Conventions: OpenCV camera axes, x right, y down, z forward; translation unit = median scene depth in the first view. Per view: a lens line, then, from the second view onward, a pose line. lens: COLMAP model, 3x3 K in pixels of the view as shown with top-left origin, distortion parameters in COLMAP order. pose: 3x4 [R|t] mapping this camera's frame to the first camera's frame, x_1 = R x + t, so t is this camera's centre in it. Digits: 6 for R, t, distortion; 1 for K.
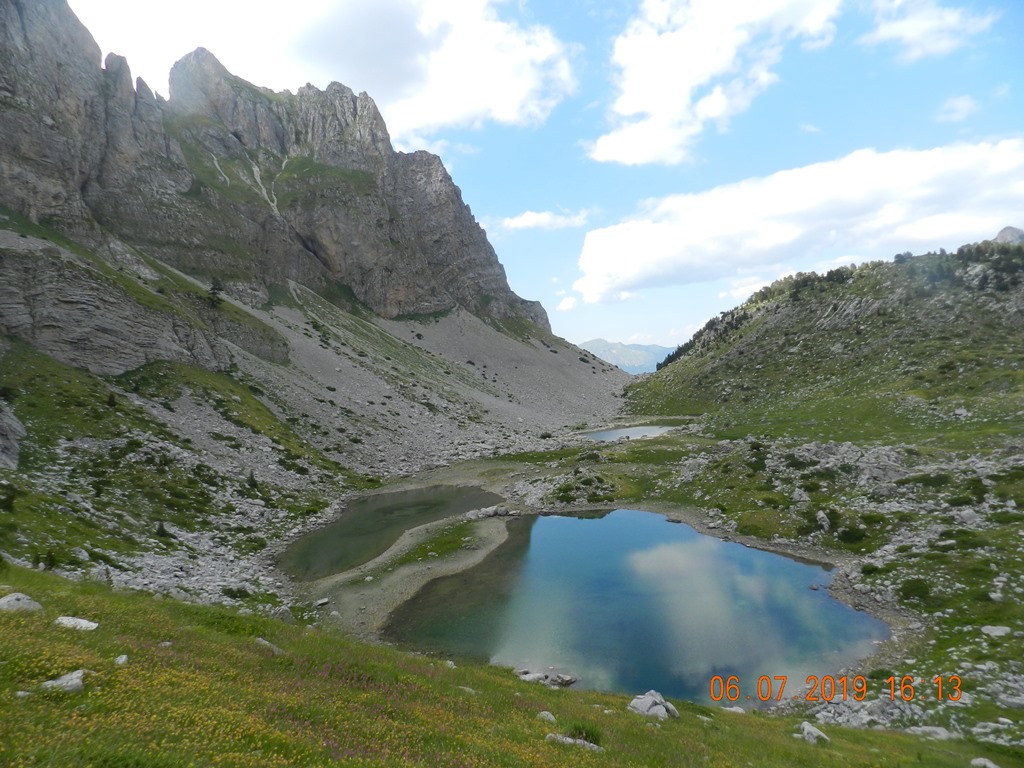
lens RADIAL K [[692.4, 0, 512.0], [0, 692.4, 383.8], [0, 0, 1]] dist [0.012739, 0.000918]
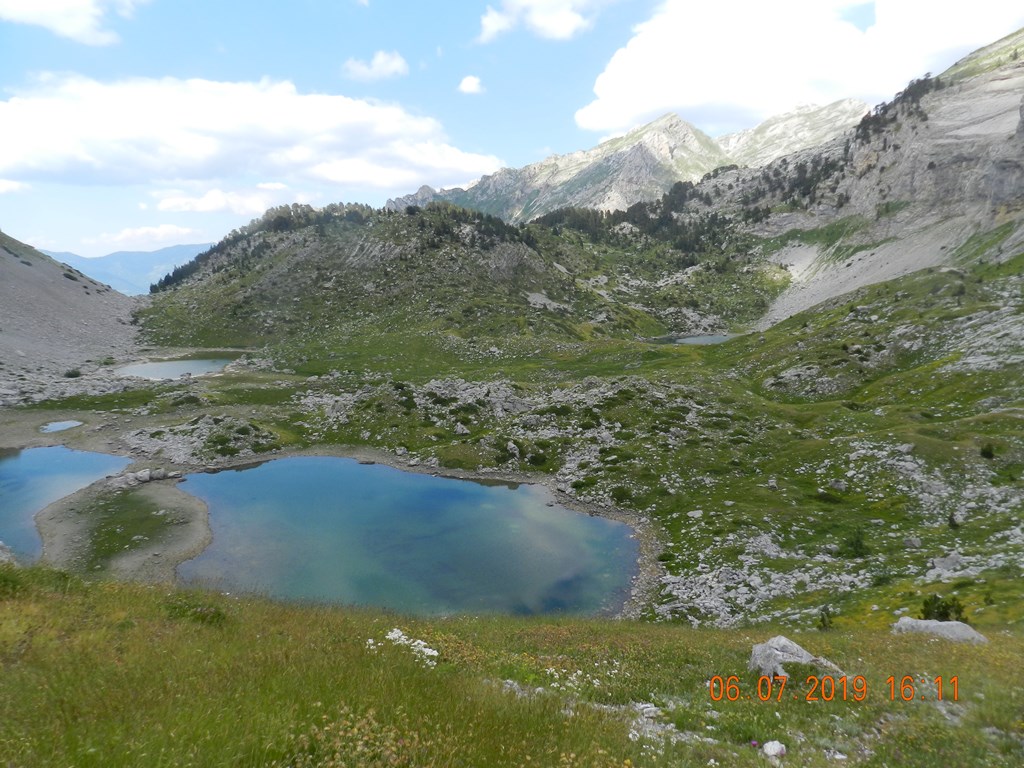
lens RADIAL K [[692.4, 0, 509.9], [0, 692.4, 385.5], [0, 0, 1]] dist [0.012739, 0.000918]
pose [[0.714878, -0.037156, 0.698261, -0.146168], [-0.043290, 0.994320, 0.097229, -0.012421], [-0.697907, -0.099735, 0.709210, 0.052785]]
